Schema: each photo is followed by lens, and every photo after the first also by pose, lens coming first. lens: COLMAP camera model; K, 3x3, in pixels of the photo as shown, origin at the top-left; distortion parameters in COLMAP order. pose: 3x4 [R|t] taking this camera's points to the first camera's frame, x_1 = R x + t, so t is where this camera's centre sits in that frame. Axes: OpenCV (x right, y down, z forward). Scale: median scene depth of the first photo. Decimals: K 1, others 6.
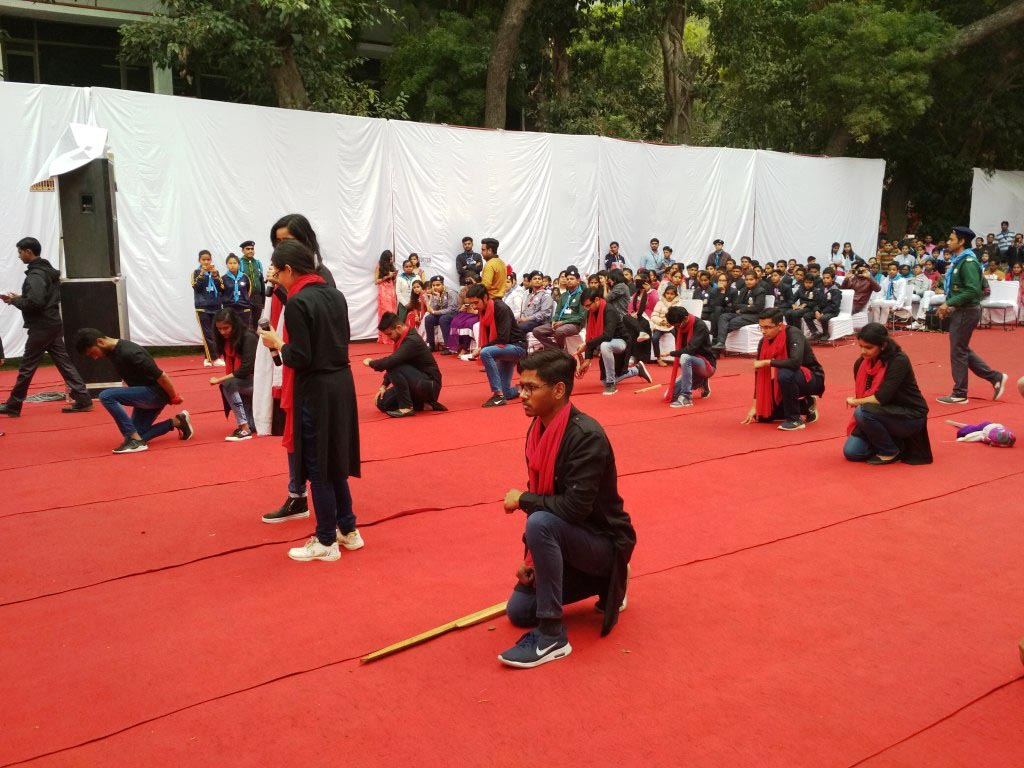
lens RADIAL K [[1018.0, 0, 512.0], [0, 1018.0, 384.0], [0, 0, 1]] dist [0.169404, -0.434538]
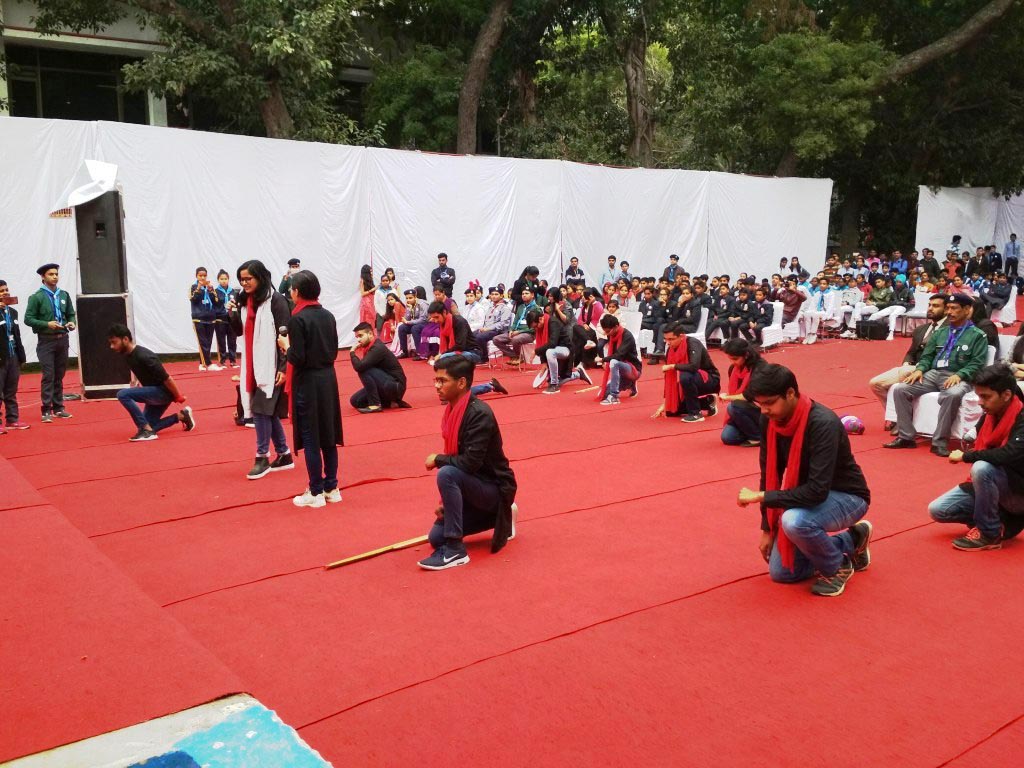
lens RADIAL K [[1018.0, 0, 512.0], [0, 1018.0, 384.0], [0, 0, 1]] dist [0.169404, -0.434538]
pose [[0.999928, -0.000448, 0.012029, 0.024170], [0.000525, 0.999979, -0.006430, 0.004005], [-0.012026, 0.006436, 0.999907, -0.109614]]
